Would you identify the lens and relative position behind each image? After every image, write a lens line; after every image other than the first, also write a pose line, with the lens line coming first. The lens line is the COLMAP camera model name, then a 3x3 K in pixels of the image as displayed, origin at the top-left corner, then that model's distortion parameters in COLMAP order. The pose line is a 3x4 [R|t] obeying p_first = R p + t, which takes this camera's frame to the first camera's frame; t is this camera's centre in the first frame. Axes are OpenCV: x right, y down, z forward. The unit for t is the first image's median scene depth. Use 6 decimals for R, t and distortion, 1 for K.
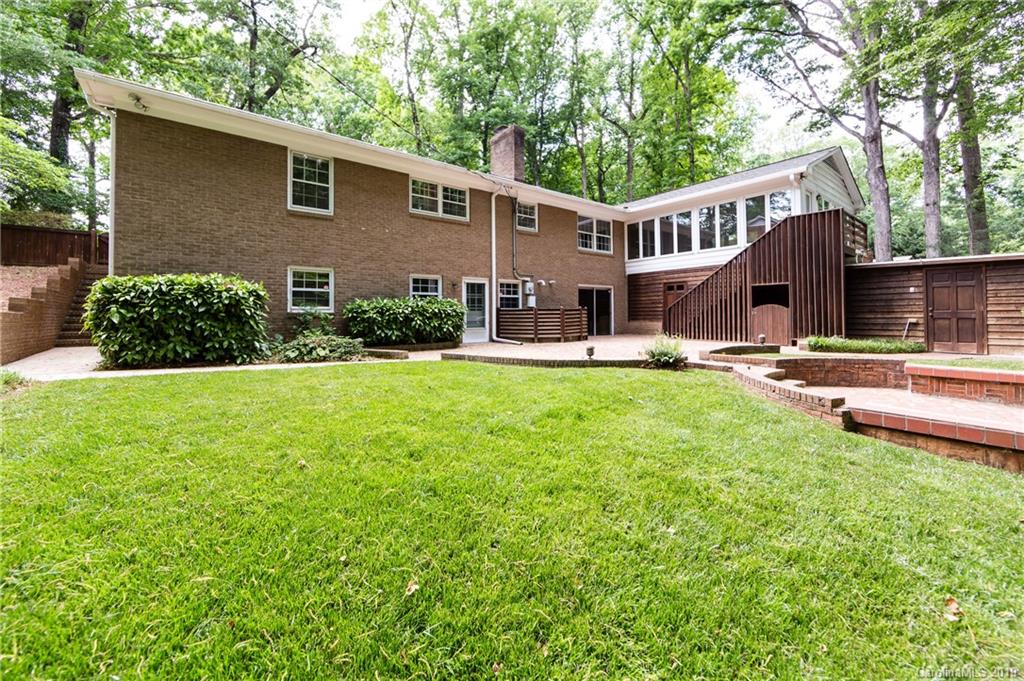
lens RADIAL K [[408.9, 0, 512.3], [0, 408.9, 308.0], [0, 0, 1]] dist [-0.001557, -0.000696]
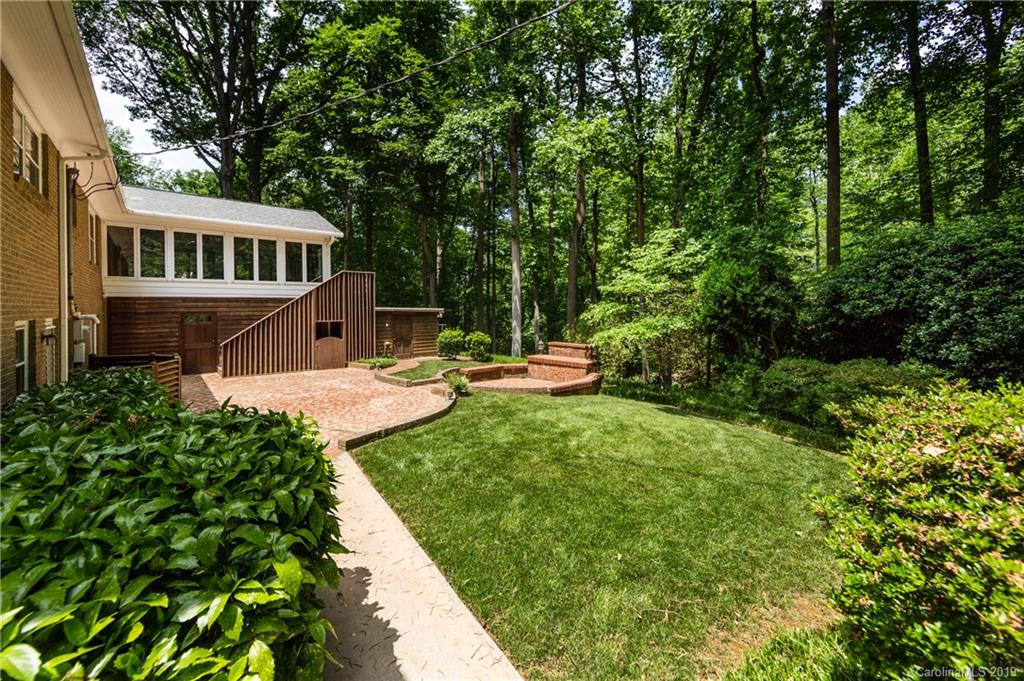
lens RADIAL K [[408.9, 0, 512.3], [0, 408.9, 308.0], [0, 0, 1]] dist [-0.001557, -0.000696]
pose [[-0.053512, 0.004431, 0.998557, -0.601539], [-0.013504, 0.999896, -0.005160, -0.090809], [-0.998476, -0.013760, -0.053446, 0.453374]]
